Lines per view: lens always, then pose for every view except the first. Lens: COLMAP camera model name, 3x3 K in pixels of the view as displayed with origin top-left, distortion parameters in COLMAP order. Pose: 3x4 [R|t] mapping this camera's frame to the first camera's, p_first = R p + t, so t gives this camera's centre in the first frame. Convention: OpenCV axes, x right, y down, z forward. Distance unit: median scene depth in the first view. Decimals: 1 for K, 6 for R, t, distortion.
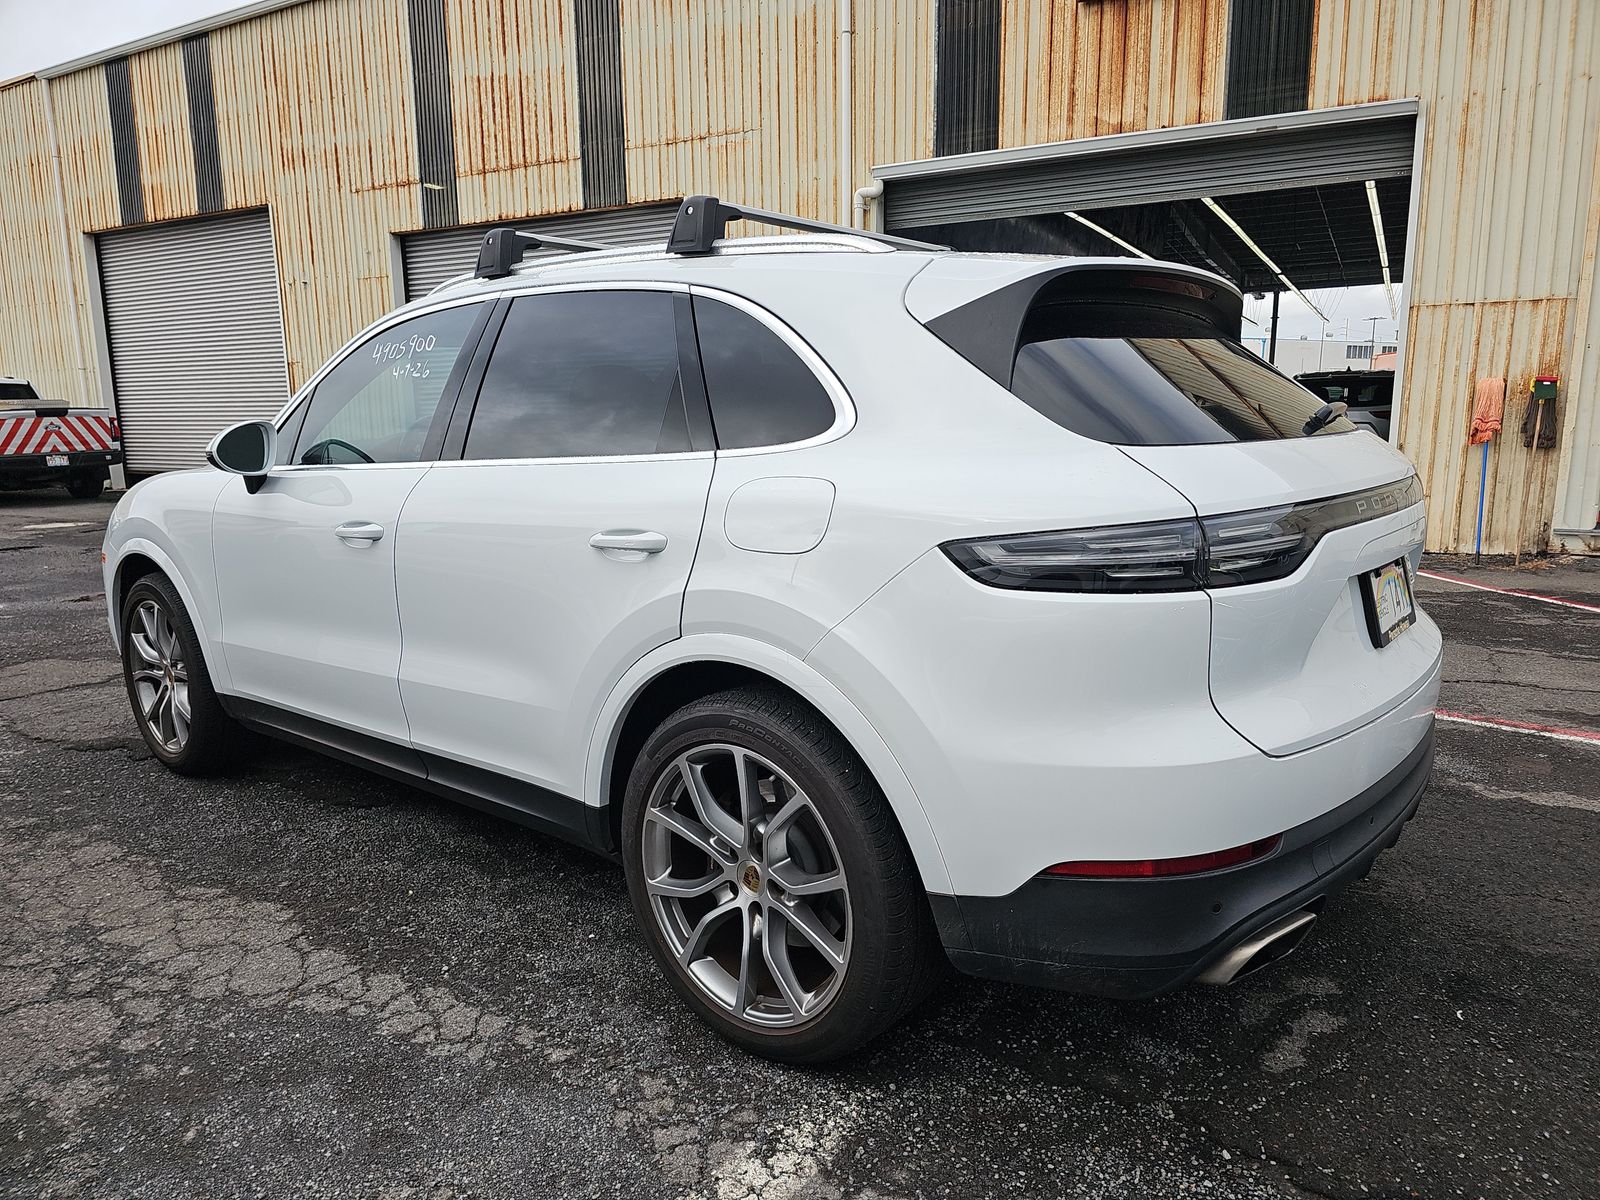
lens RADIAL K [[997.9, 0, 784.3], [0, 997.9, 599.5], [0, 0, 1]] dist [0.037496, -0.033813]
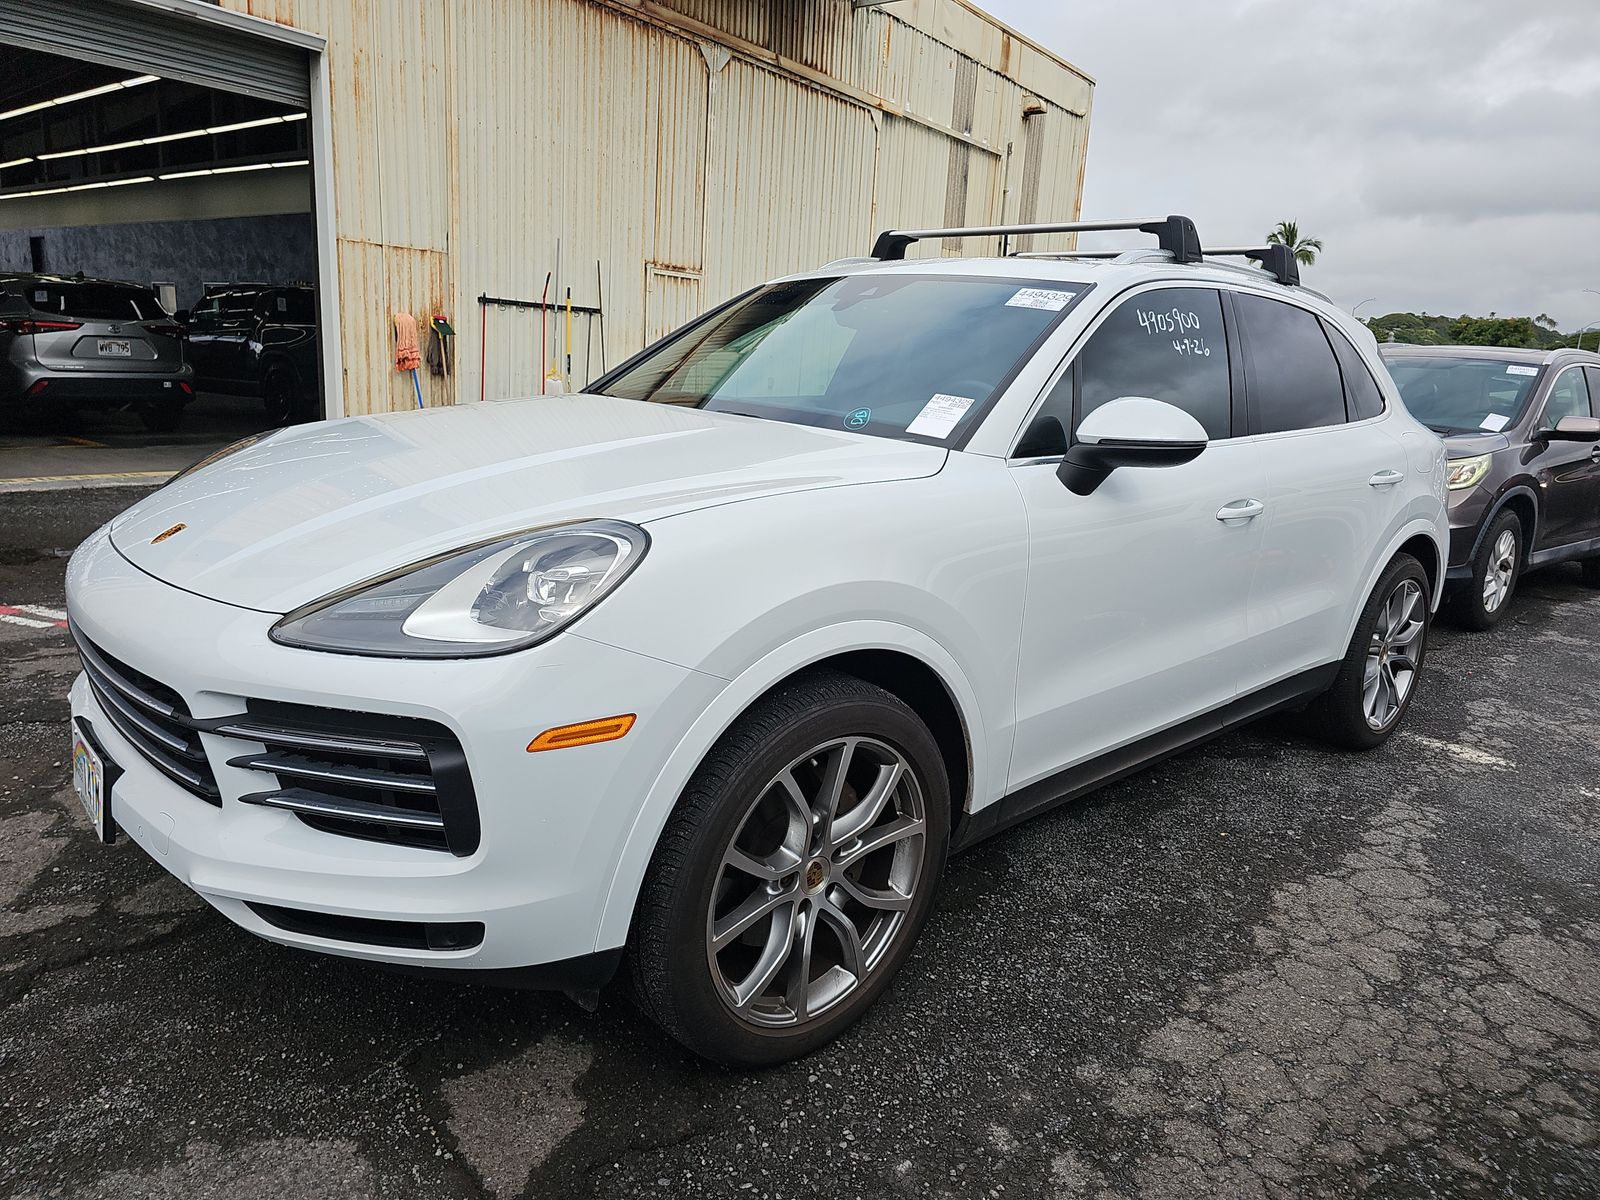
lens RADIAL K [[997.9, 0, 784.3], [0, 997.9, 599.5], [0, 0, 1]] dist [0.037496, -0.033813]
pose [[0.195195, -0.210357, 0.957940, -1.583573], [0.118620, 0.974621, 0.189850, -0.243802], [-0.973565, 0.076573, 0.215194, 1.305769]]
